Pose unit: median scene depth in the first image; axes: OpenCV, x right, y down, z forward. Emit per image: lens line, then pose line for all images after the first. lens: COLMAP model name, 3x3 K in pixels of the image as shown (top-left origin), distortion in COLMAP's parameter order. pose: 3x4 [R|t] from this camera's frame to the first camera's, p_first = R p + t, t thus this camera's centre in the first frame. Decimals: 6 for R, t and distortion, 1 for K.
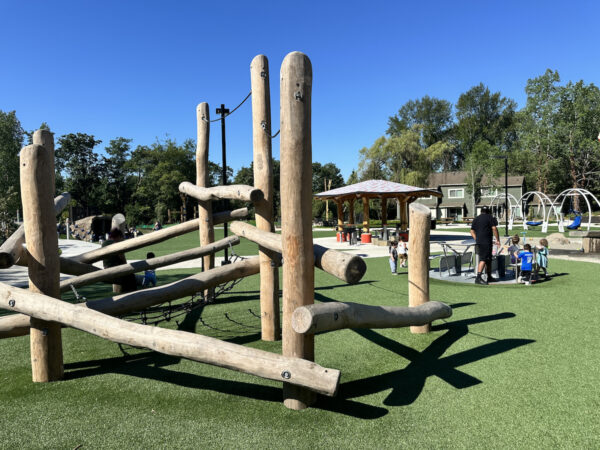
lens RADIAL K [[442.1, 0, 297.5], [0, 442.1, 225.5], [0, 0, 1]] dist [-0.001287, -0.001229]
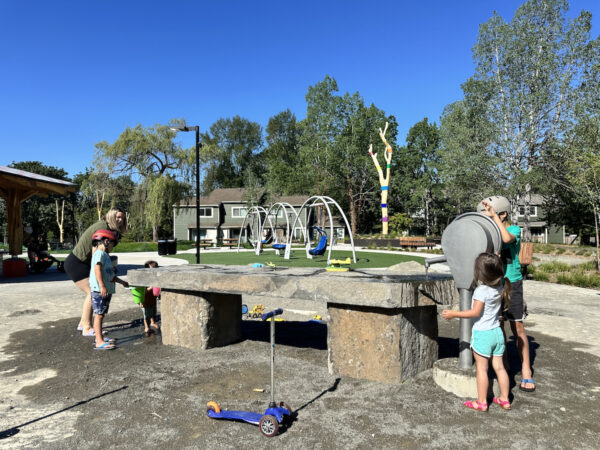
lens RADIAL K [[442.1, 0, 297.5], [0, 442.1, 225.5], [0, 0, 1]] dist [-0.001287, -0.001229]
pose [[0.923987, 0.036950, 0.380634, 0.134396], [-0.017286, 0.998339, -0.054952, -0.000172], [-0.382032, 0.044195, 0.923092, 0.152942]]
